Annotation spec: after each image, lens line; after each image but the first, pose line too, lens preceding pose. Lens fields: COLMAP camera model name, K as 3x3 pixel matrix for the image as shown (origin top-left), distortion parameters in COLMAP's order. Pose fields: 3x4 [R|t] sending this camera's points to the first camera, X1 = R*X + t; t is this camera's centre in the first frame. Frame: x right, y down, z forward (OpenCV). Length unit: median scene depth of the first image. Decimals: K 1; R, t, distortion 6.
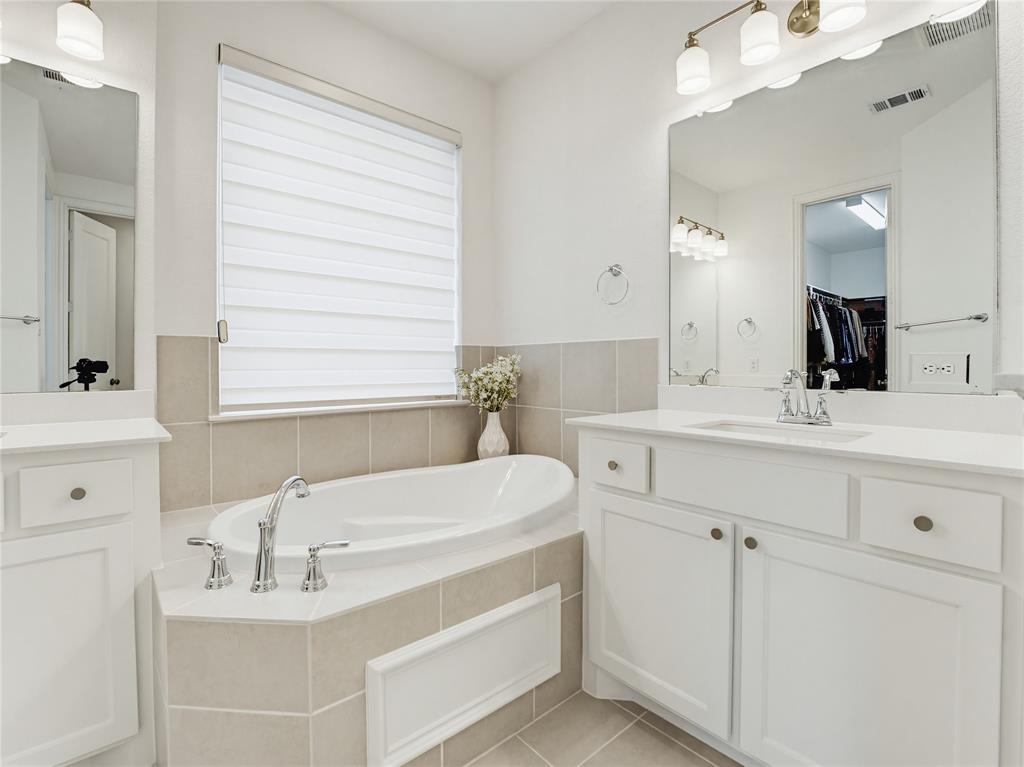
lens RADIAL K [[481.4, 0, 506.6], [0, 481.4, 371.5], [0, 0, 1]] dist [-0.025026, -0.008630]
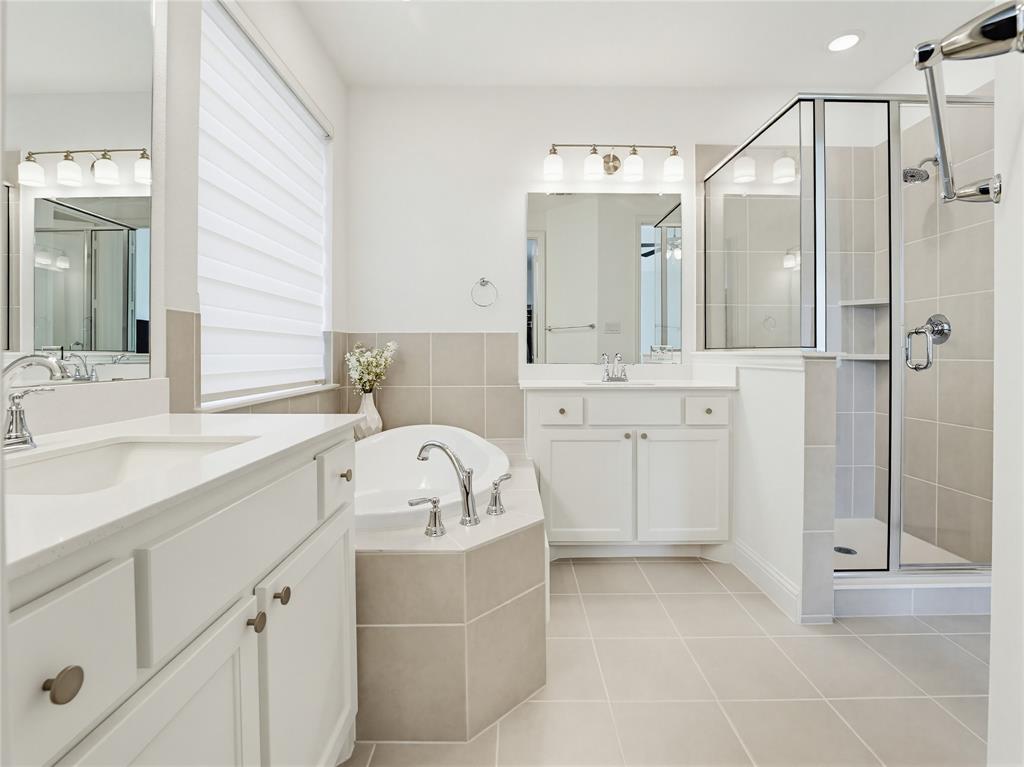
lens RADIAL K [[487.9, 0, 503.7], [0, 487.9, 359.3], [0, 0, 1]] dist [-0.028812, -0.000640]
pose [[0.653167, -0.005490, 0.757194, -0.872666], [0.007675, 0.999970, 0.000629, 0.011606], [-0.757175, 0.005401, 0.653190, 0.046590]]
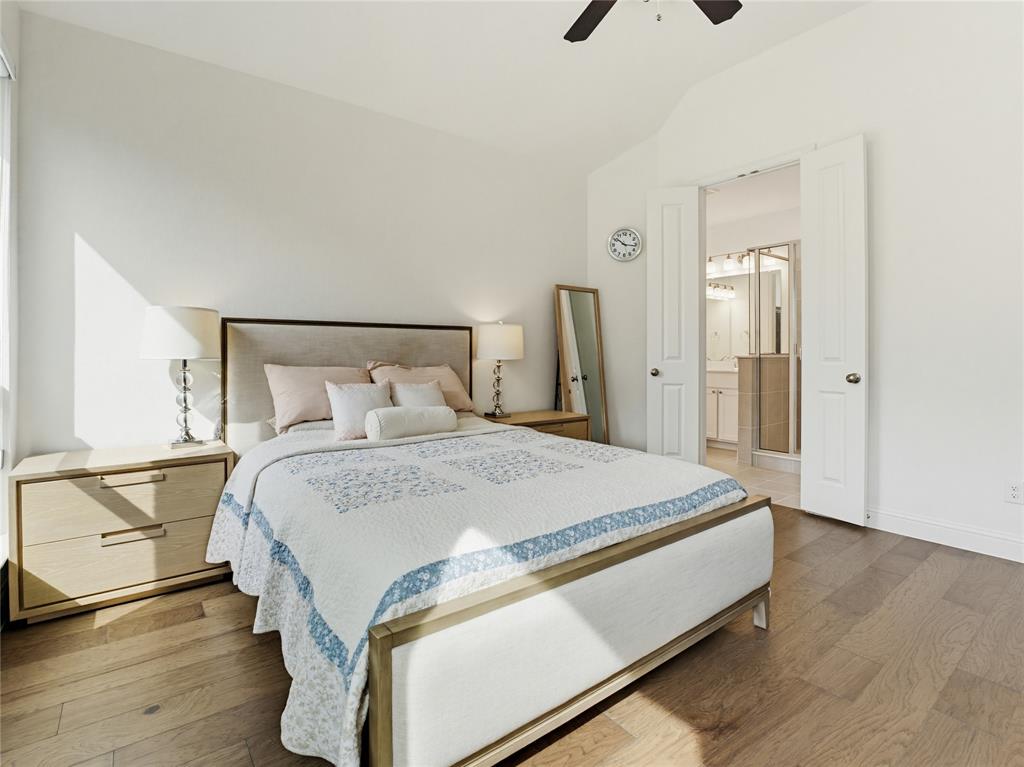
lens RADIAL K [[487.9, 0, 503.7], [0, 487.9, 359.3], [0, 0, 1]] dist [-0.028812, -0.000640]
pose [[0.997540, 0.000401, -0.070103, -0.758314], [-0.000600, 0.999996, -0.002805, 0.027429], [0.070102, 0.002840, 0.997536, -2.311897]]
